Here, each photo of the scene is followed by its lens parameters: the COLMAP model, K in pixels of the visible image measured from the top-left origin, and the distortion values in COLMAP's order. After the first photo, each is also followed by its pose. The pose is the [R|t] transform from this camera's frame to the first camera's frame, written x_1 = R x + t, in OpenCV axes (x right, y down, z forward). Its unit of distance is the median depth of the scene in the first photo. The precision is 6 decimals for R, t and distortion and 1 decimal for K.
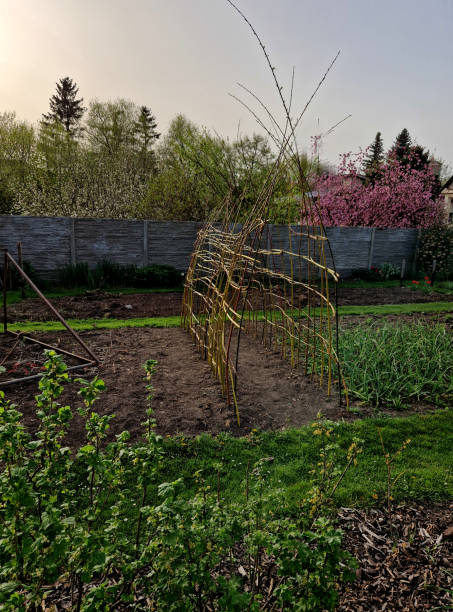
lens RADIAL K [[467.5, 0, 241.5], [0, 467.5, 308.1], [0, 0, 1]] dist [0.051940, -0.002420]
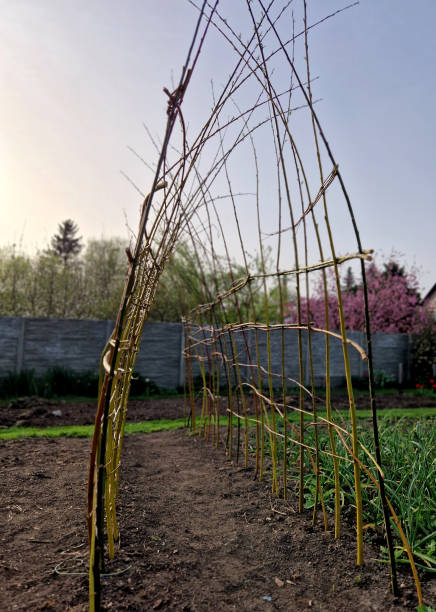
lens RADIAL K [[435.1, 0, 239.9], [0, 435.1, 304.8], [0, 0, 1]] dist [0.054229, -0.046986]
pose [[0.999667, -0.009039, 0.024151, 0.025161], [0.015573, 0.958100, -0.286012, 0.026171], [-0.020554, 0.286293, 0.957922, 0.198608]]
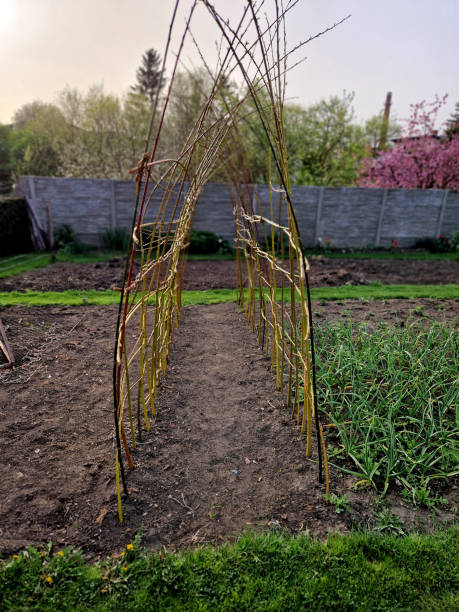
lens RADIAL K [[423.0, 0, 231.9], [0, 423.0, 303.4], [0, 0, 1]] dist [0.068198, -0.065929]
pose [[0.980584, 0.050418, -0.189506, 0.066118], [-0.034526, 0.995675, 0.086248, -0.021358], [0.193035, -0.078031, 0.978084, 0.159822]]
